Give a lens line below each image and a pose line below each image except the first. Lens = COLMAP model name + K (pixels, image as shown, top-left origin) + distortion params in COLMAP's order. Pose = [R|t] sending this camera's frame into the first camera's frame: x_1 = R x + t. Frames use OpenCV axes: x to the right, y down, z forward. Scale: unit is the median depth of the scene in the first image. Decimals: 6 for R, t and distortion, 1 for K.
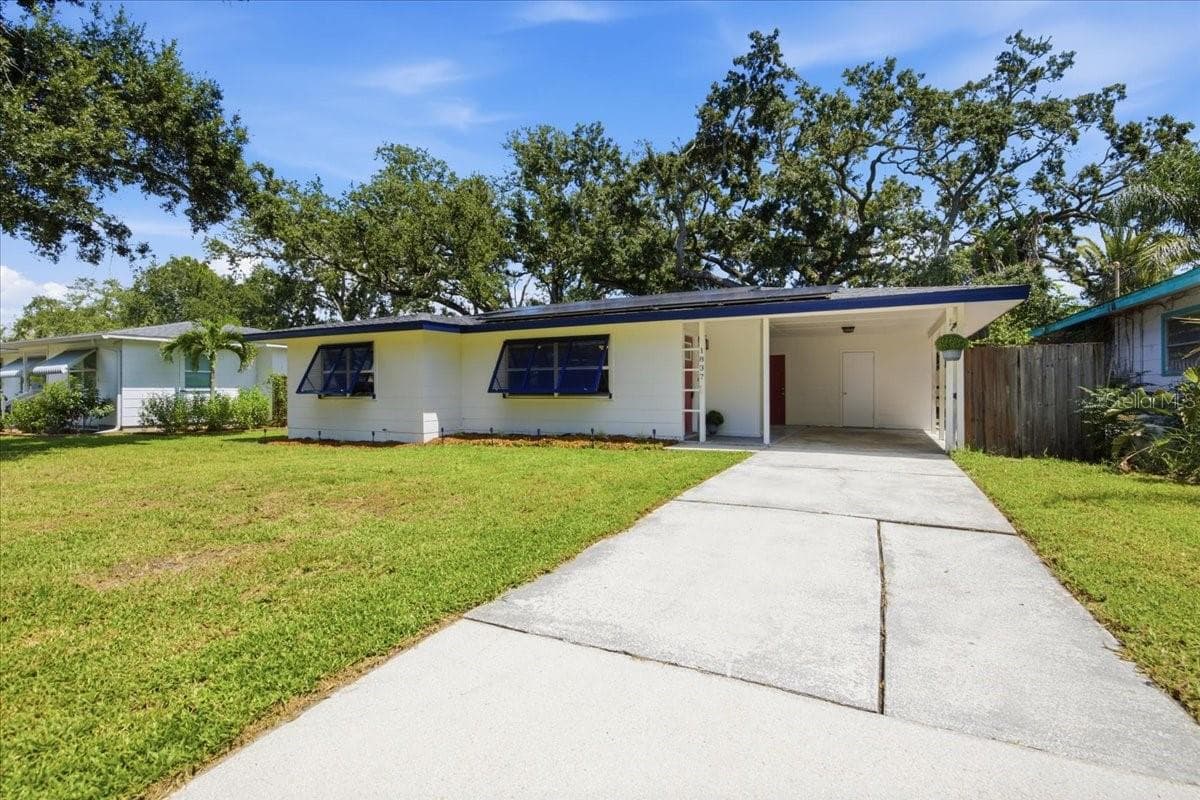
lens RADIAL K [[550.0, 0, 597.8], [0, 550.0, 395.1], [0, 0, 1]] dist [-0.000078, 0.000100]
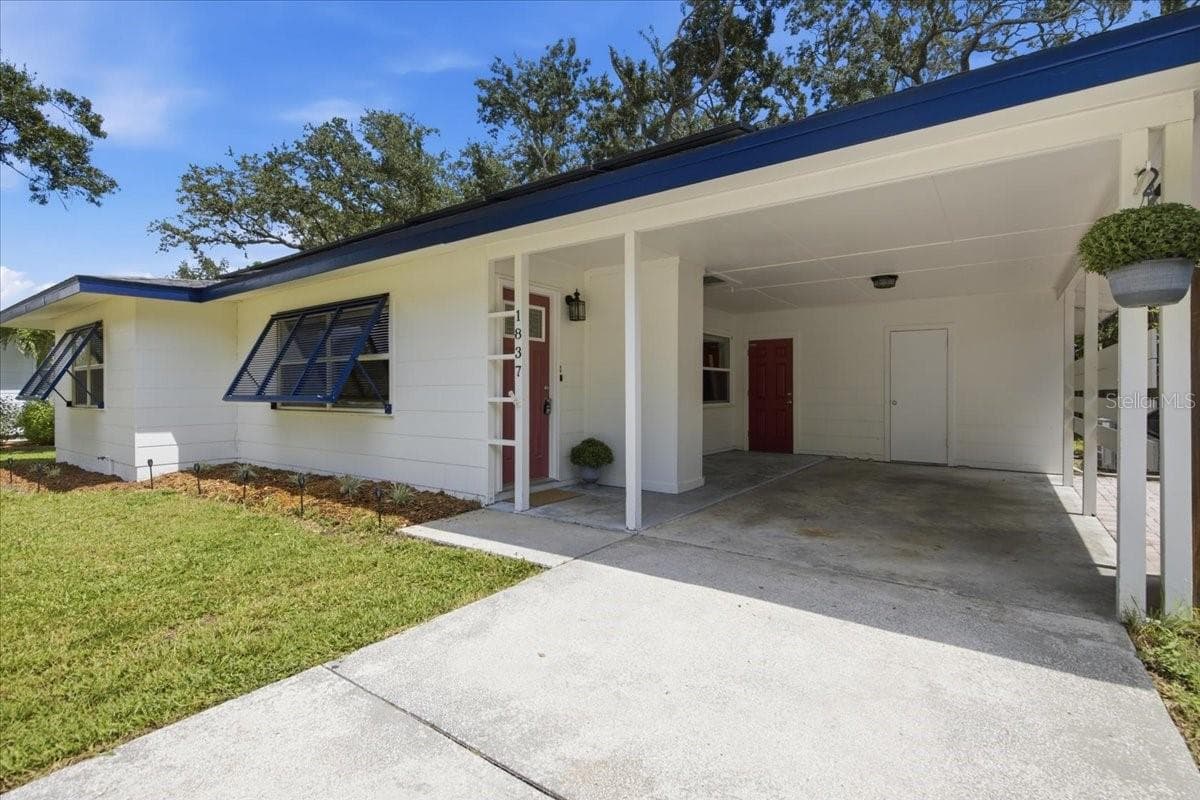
lens RADIAL K [[550.0, 0, 605.9], [0, 550.0, 394.3], [0, 0, 1]] dist [-0.000078, 0.000100]
pose [[0.989698, 0.001970, -0.143155, 0.261242], [-0.002712, 0.999984, -0.004988, -0.009062], [0.143143, 0.005325, 0.989688, 0.436082]]
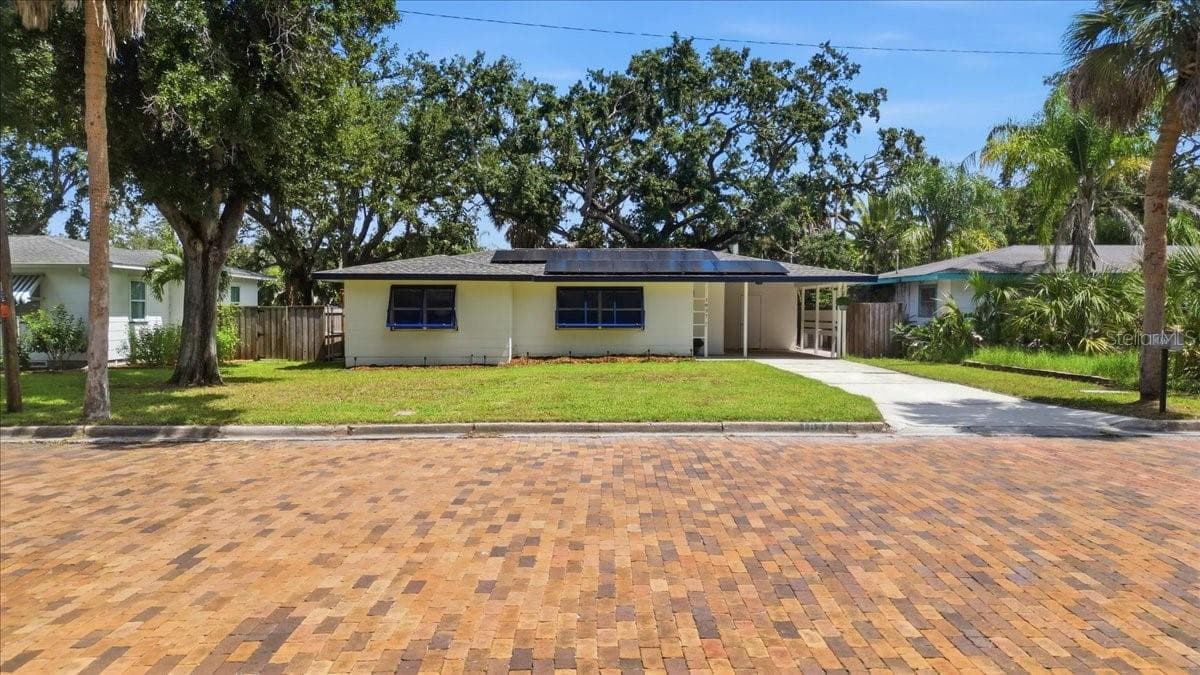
lens RADIAL K [[859.6, 0, 599.4], [0, 859.6, 337.9], [0, 0, 1]] dist [0.046135, 0.000439]
pose [[0.883683, -0.006448, 0.468042, -0.996340], [-0.004633, 0.999736, 0.022519, -0.018405], [-0.468063, -0.022068, 0.883419, -0.838730]]
